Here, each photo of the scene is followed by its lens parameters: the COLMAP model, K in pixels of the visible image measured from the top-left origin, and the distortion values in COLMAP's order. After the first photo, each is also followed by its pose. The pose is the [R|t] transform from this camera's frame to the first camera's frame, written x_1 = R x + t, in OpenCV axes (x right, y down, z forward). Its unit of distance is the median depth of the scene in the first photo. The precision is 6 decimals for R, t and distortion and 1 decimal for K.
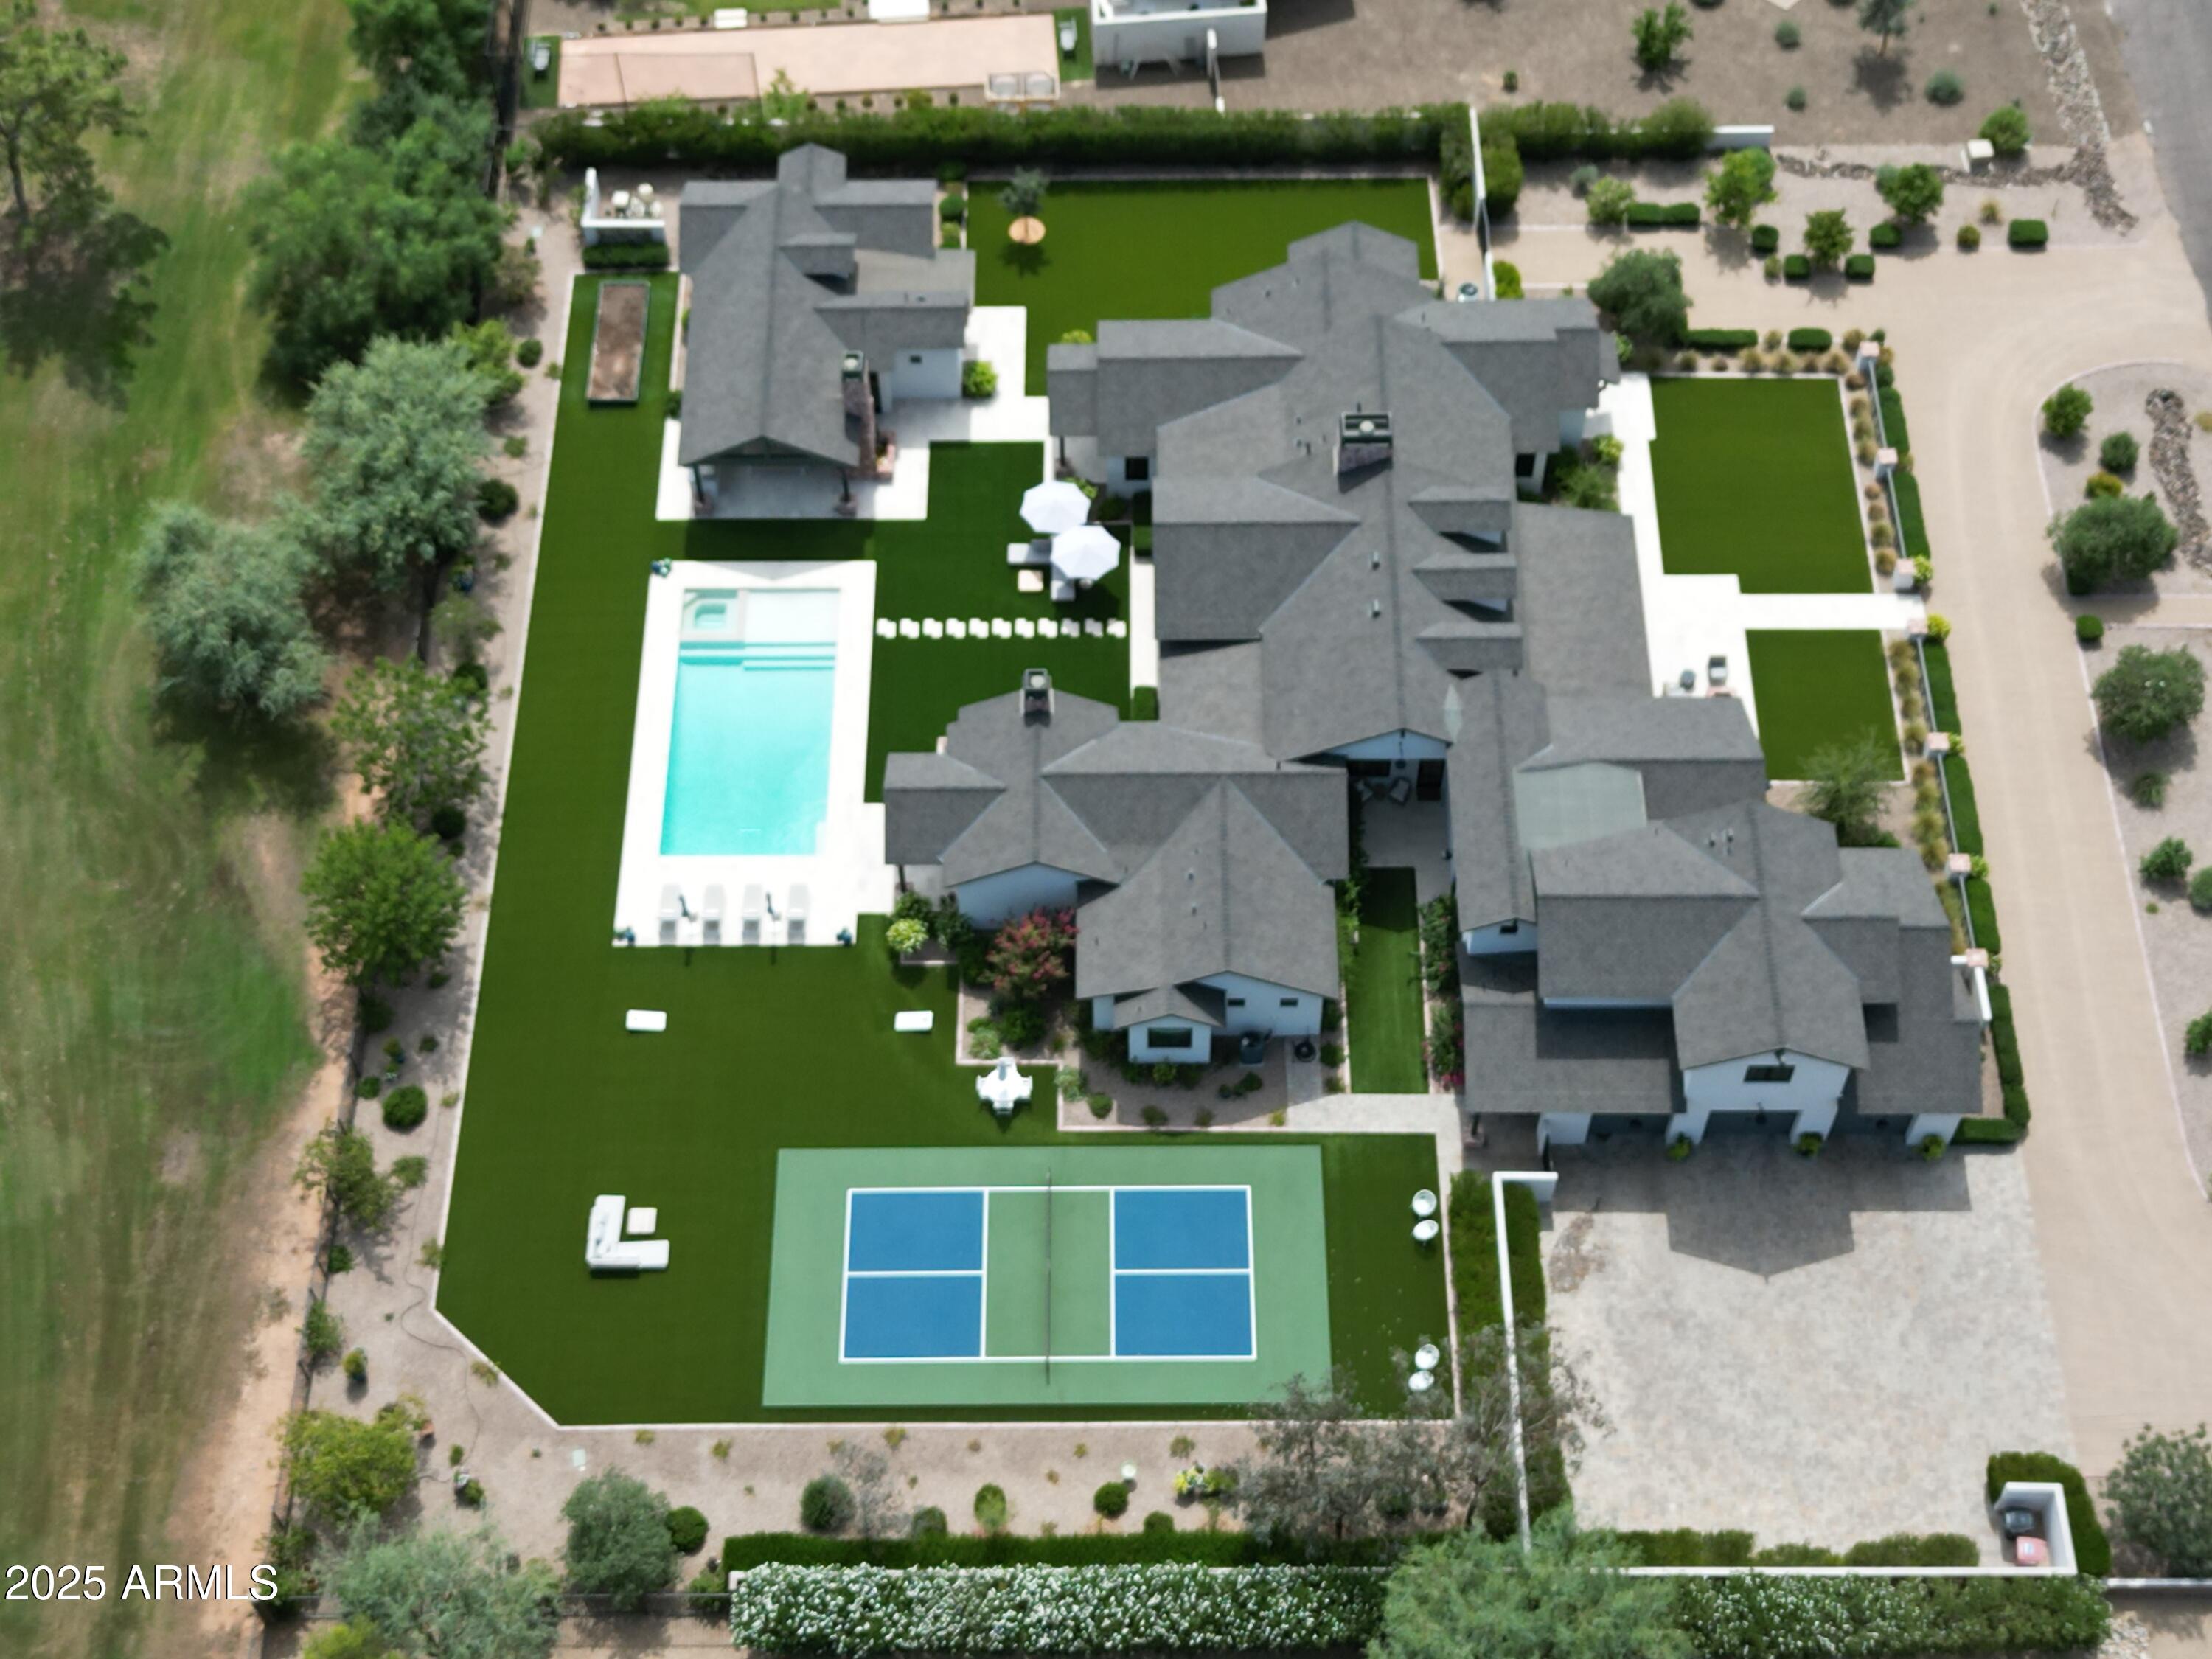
lens RADIAL K [[3122.1, 0, 1094.7], [0, 3122.1, 830.4], [0, 0, 1]] dist [0.173589, -0.548663]
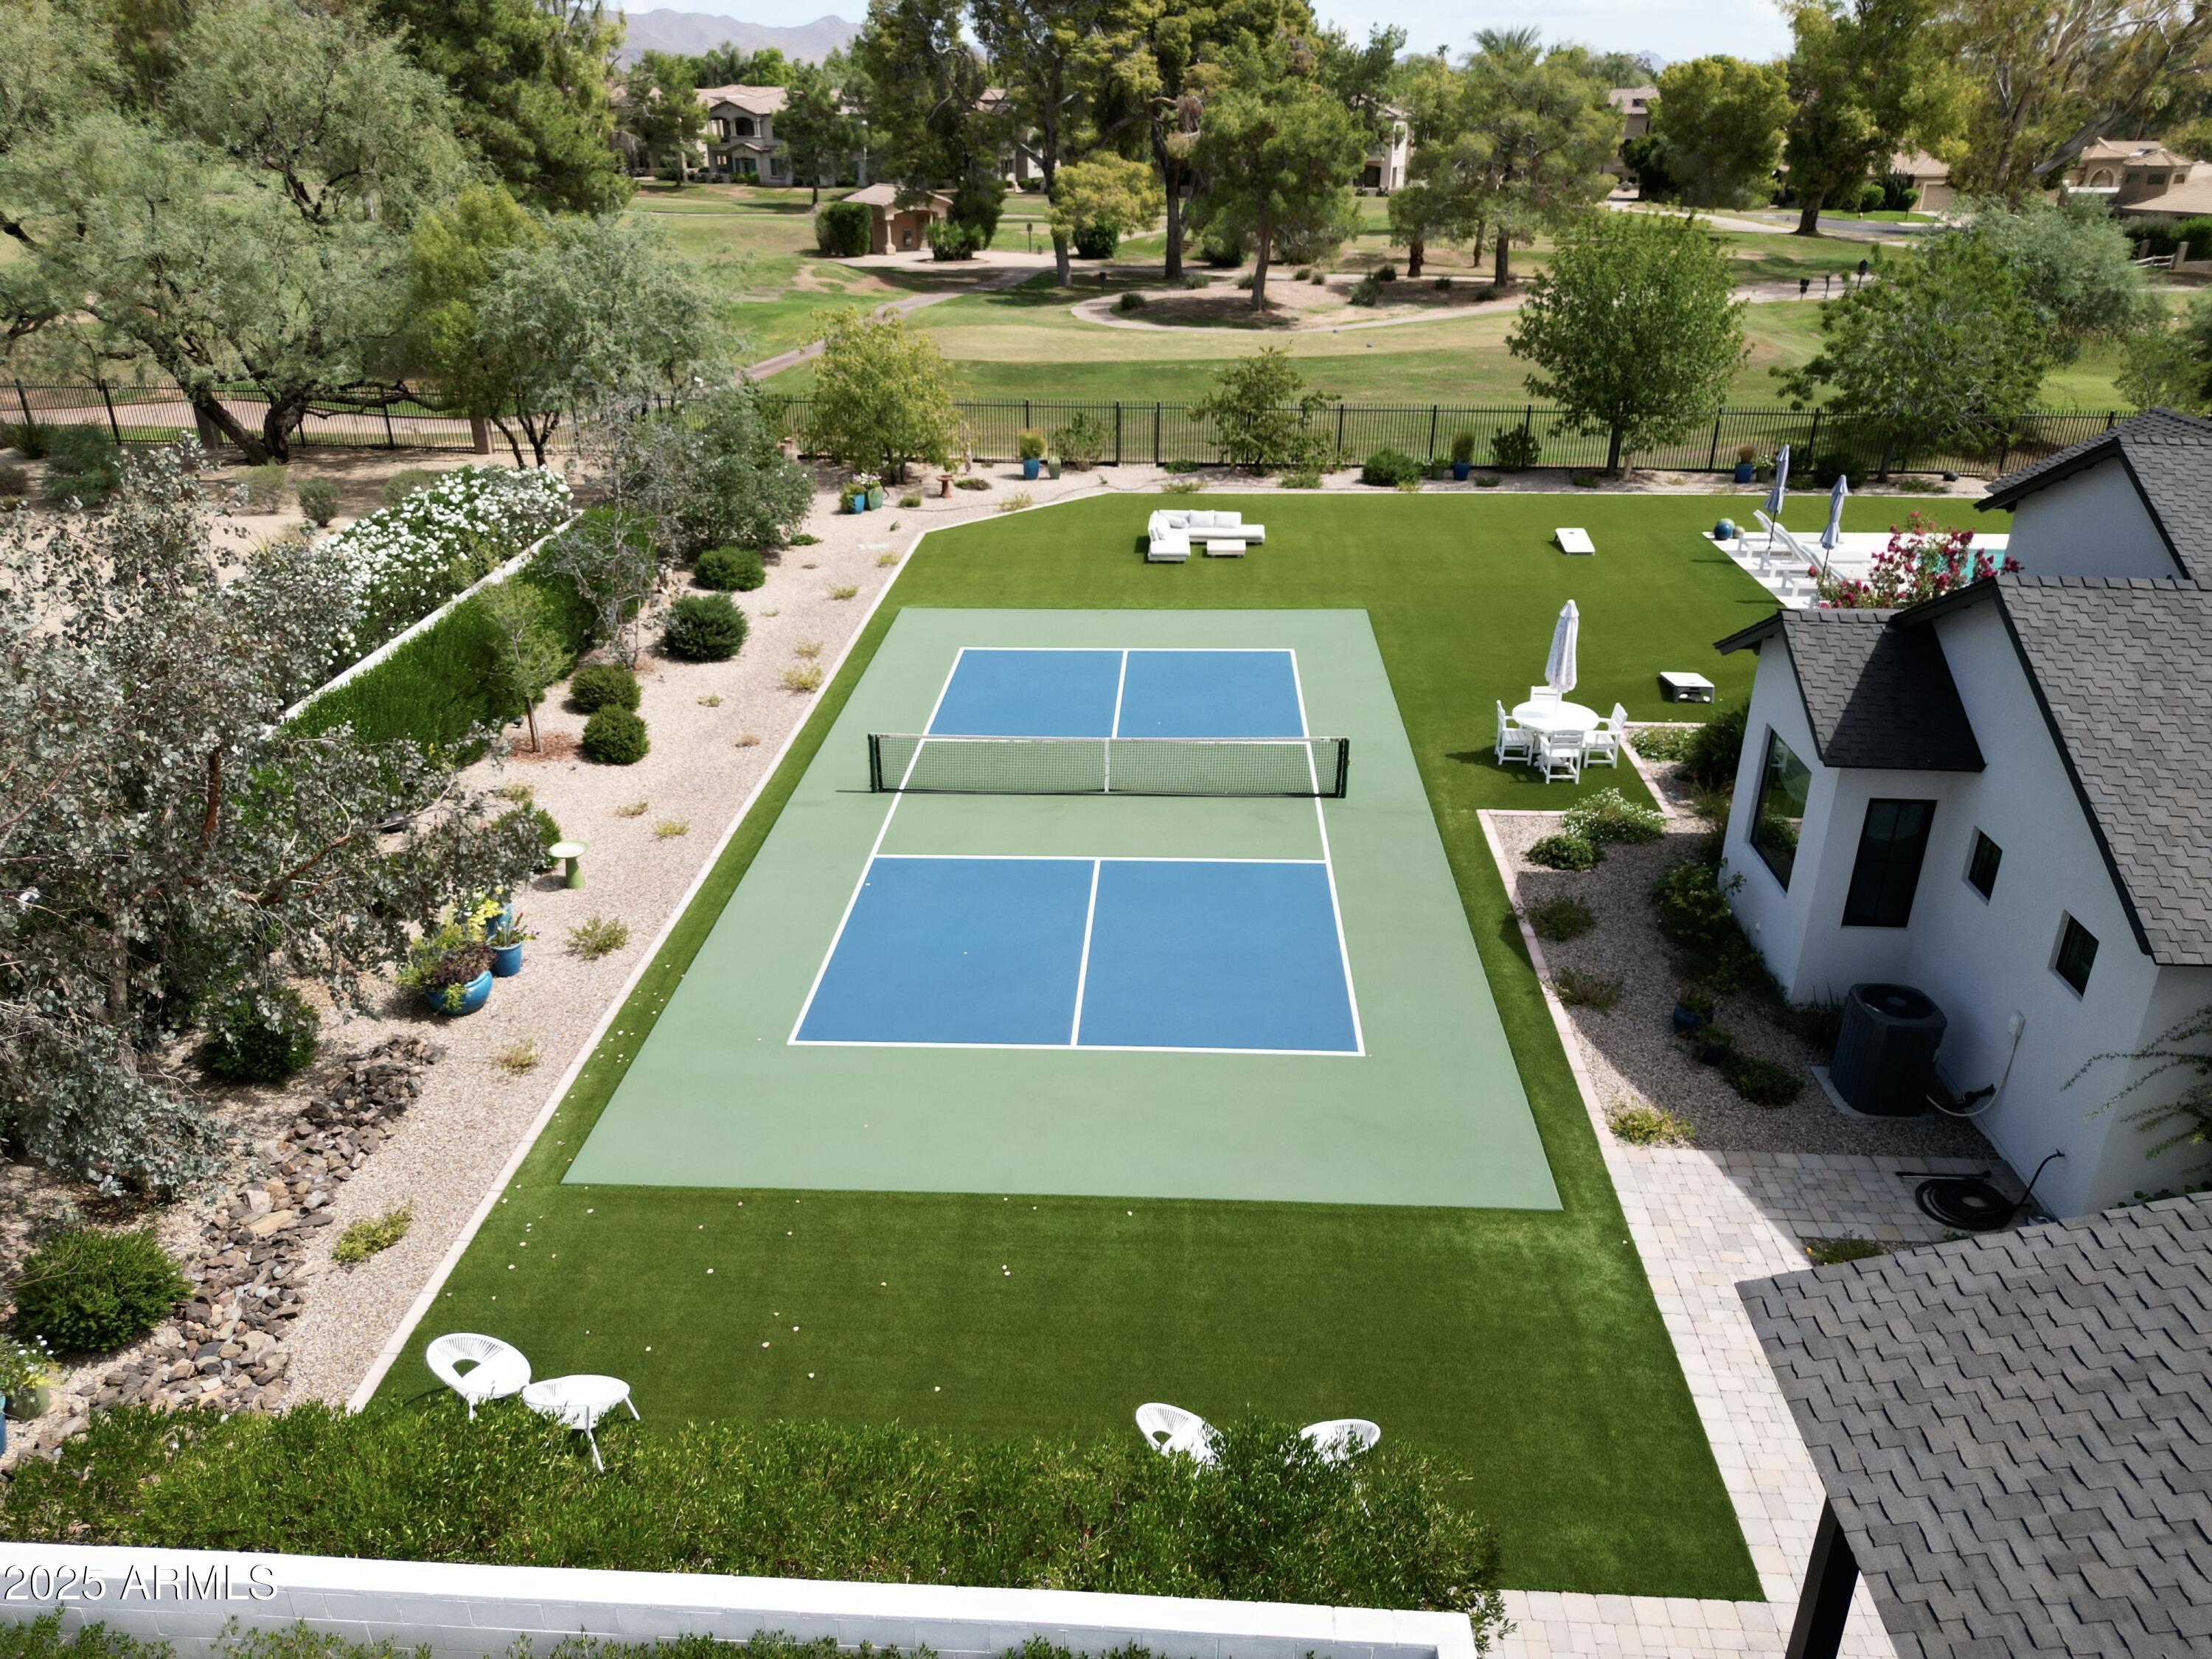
lens RADIAL K [[1565.4, 0, 1095.9], [0, 1565.4, 834.7], [0, 0, 1]] dist [0.052322, -0.051631]
pose [[-0.060345, 0.434987, -0.898412, 0.169093], [-0.834017, 0.472544, 0.284812, 0.075656], [0.548429, 0.766478, 0.334271, 0.851676]]
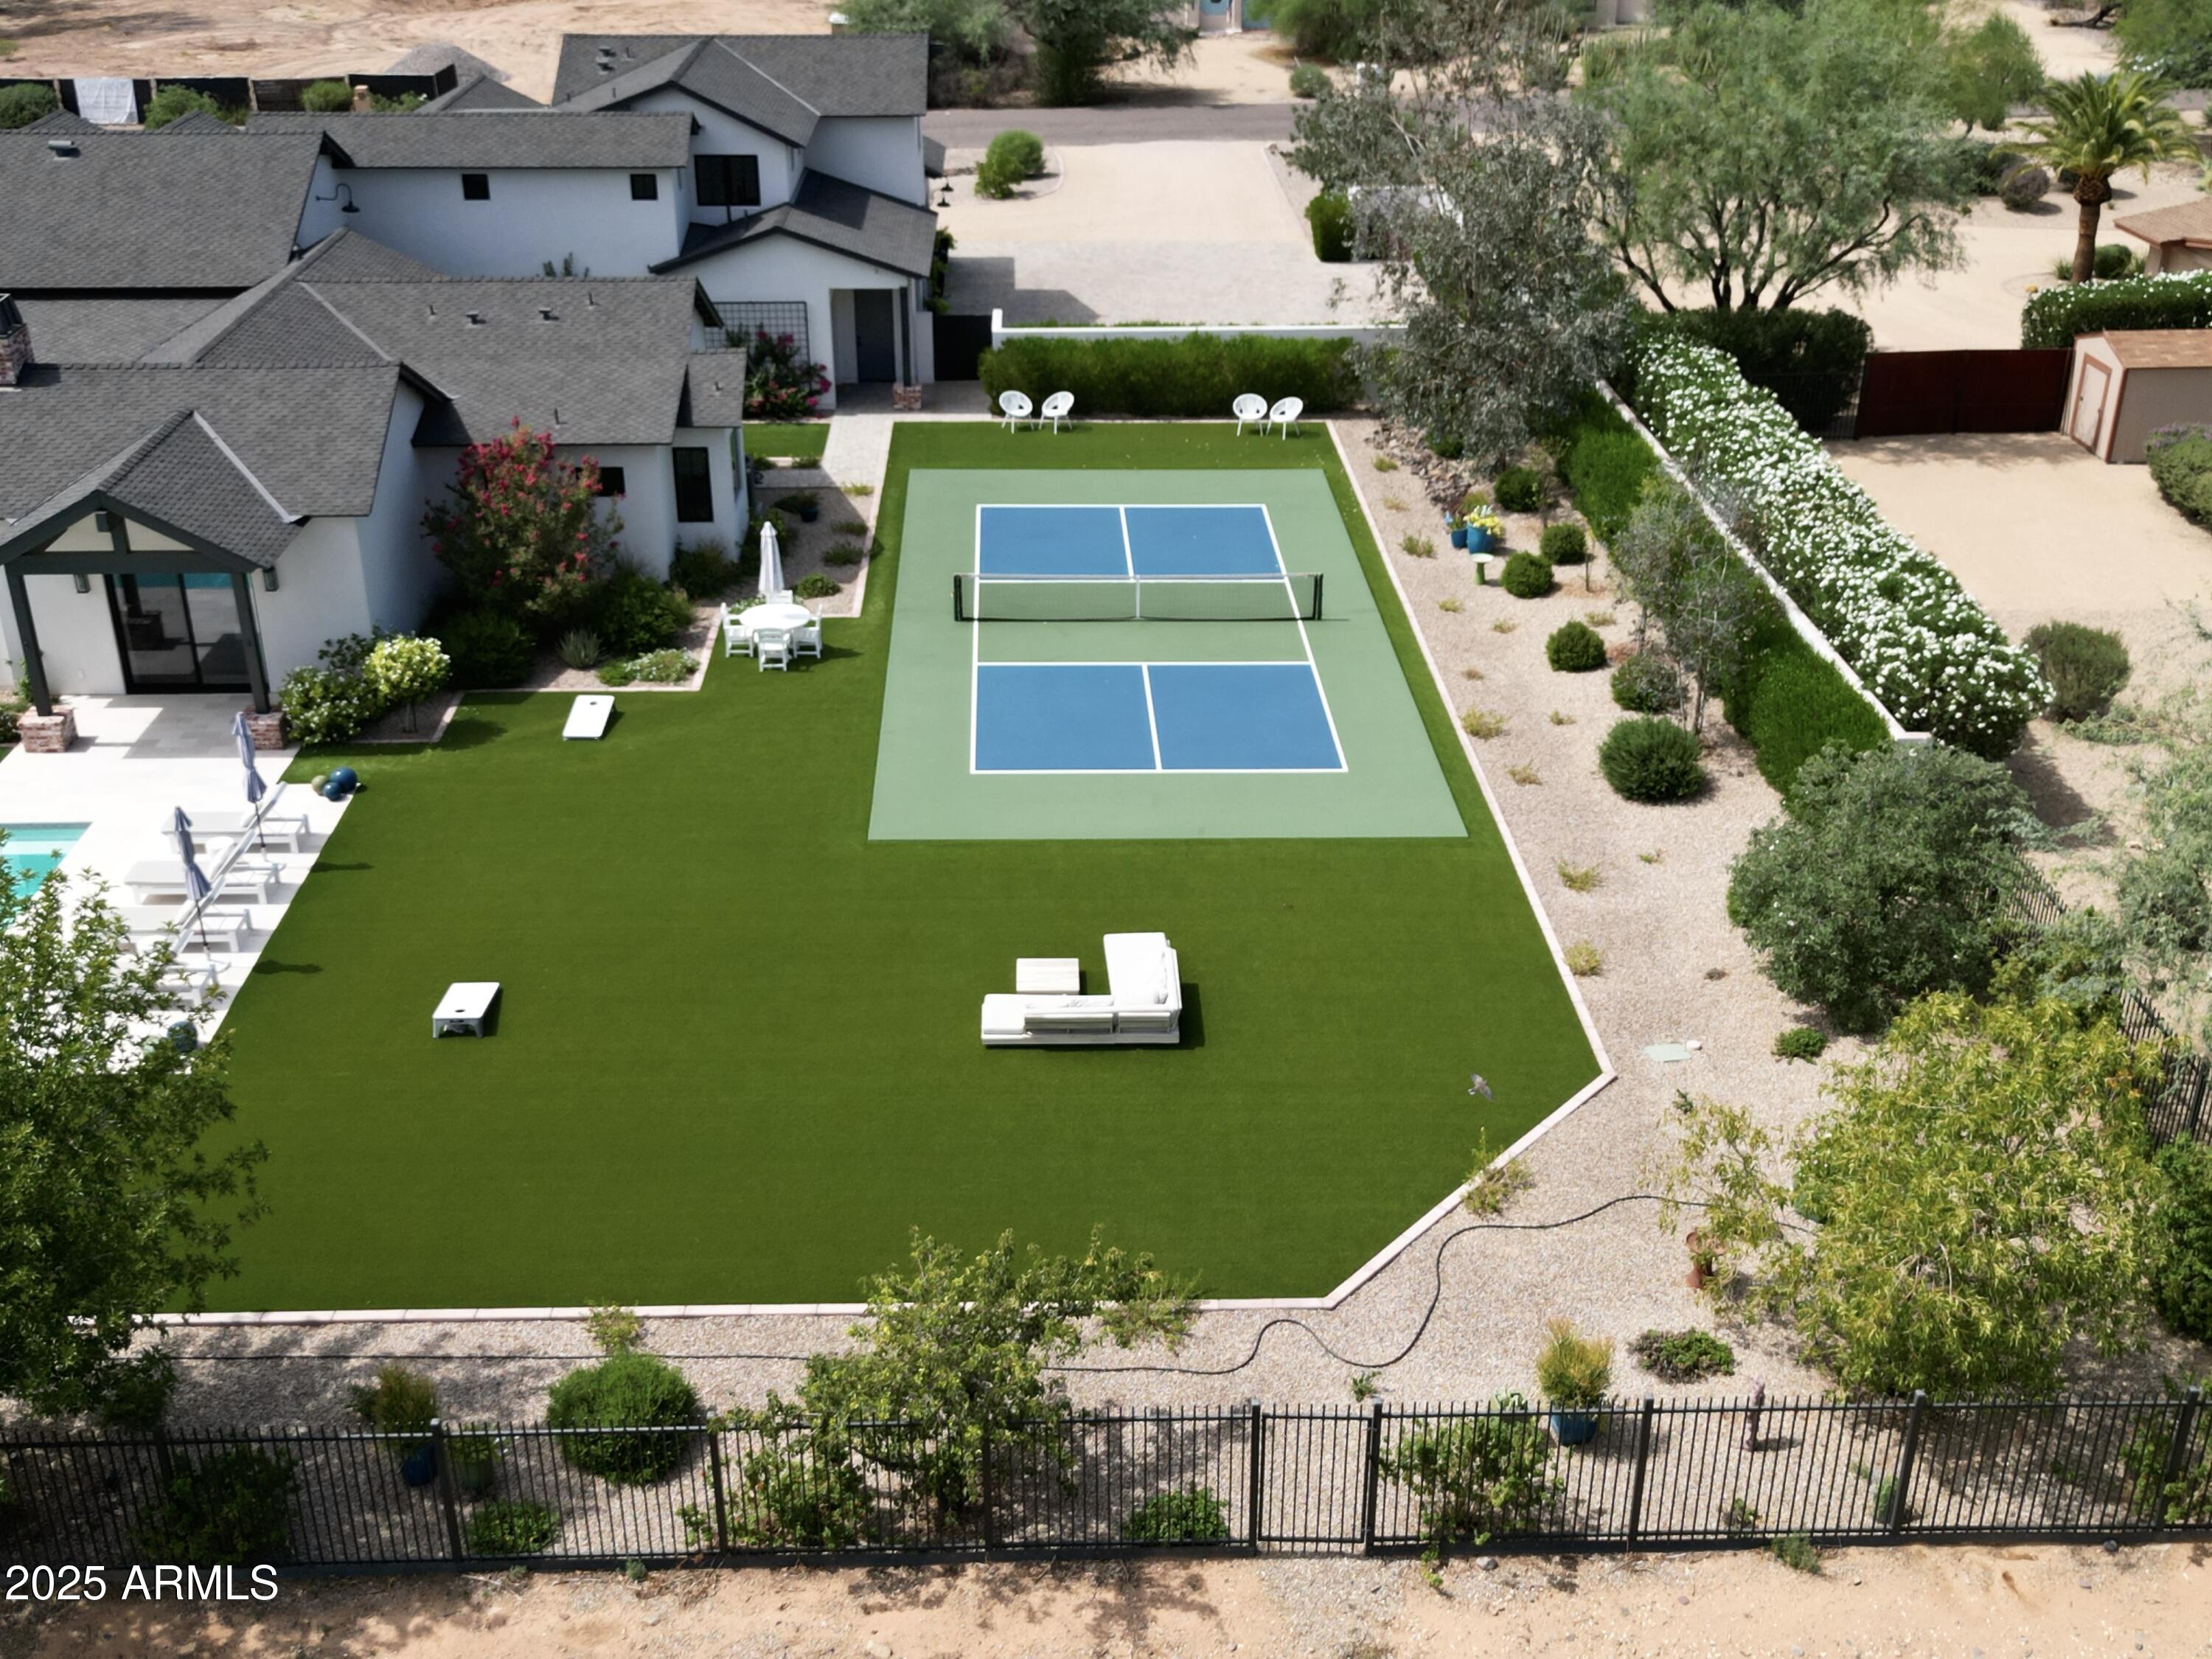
lens RADIAL K [[2334.4, 0, 1079.0], [0, 2334.4, 824.9], [0, 0, 1]] dist [0.133271, -0.259300]
pose [[-0.029870, -0.431319, 0.901705, -0.377901], [0.836821, 0.482577, 0.258555, 0.037103], [-0.546661, 0.762288, 0.346522, 0.812320]]
